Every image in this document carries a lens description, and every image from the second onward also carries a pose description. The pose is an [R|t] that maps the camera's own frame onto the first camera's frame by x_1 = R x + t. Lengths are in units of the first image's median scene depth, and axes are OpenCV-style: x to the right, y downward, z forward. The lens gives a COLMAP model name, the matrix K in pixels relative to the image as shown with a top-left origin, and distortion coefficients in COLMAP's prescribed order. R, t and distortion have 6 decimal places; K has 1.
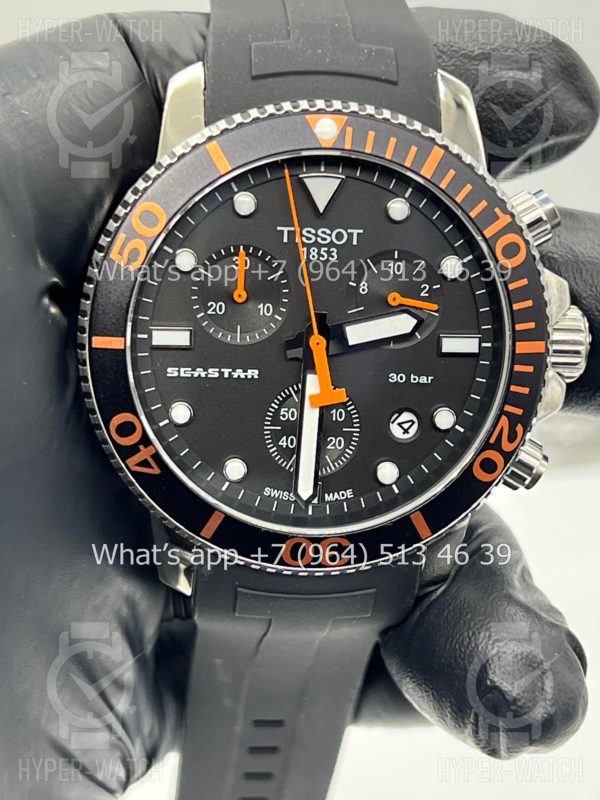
lens RADIAL K [[1834.3, 0, 300.0], [0, 1834.3, 400.0], [0, 0, 1]] dist [0.186959, -0.226033]
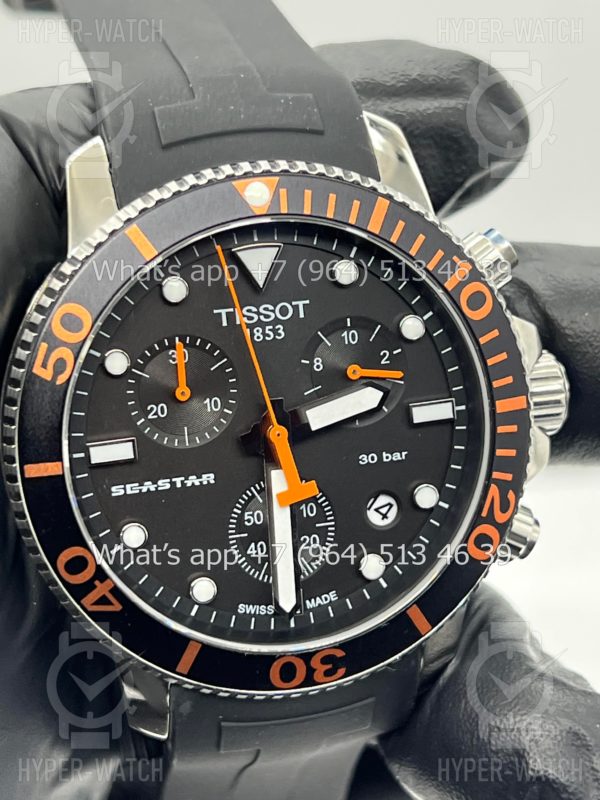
lens RADIAL K [[1834.3, 0, 300.0], [0, 1834.3, 400.0], [0, 0, 1]] dist [0.186959, -0.226033]
pose [[0.983148, -0.142018, 0.115113, -0.078755], [0.143753, 0.989590, -0.006878, -0.039427], [-0.112938, 0.023310, 0.993329, 0.121921]]
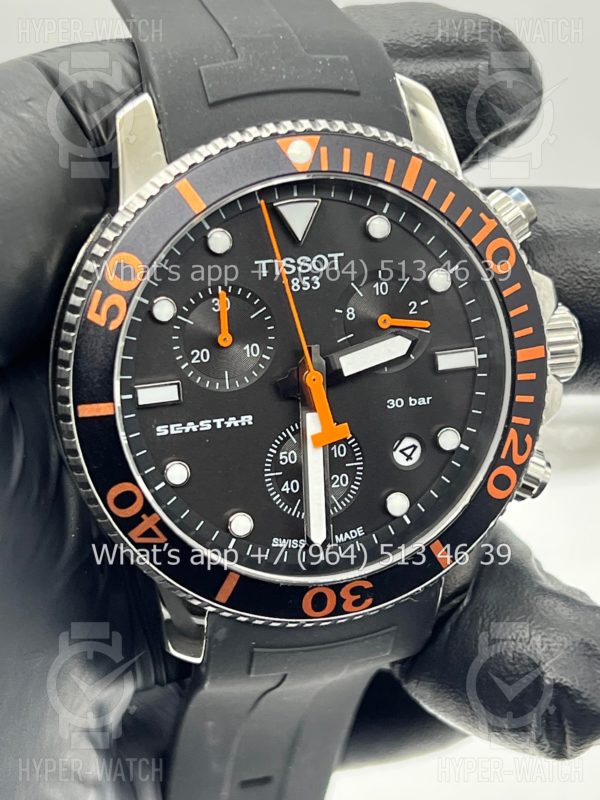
lens RADIAL K [[1834.3, 0, 300.0], [0, 1834.3, 400.0], [0, 0, 1]] dist [0.186959, -0.226033]
pose [[0.979633, -0.133905, 0.149625, -0.137868], [0.130362, 0.990907, 0.033287, -0.052218], [-0.152722, -0.013104, 0.988182, 0.075760]]
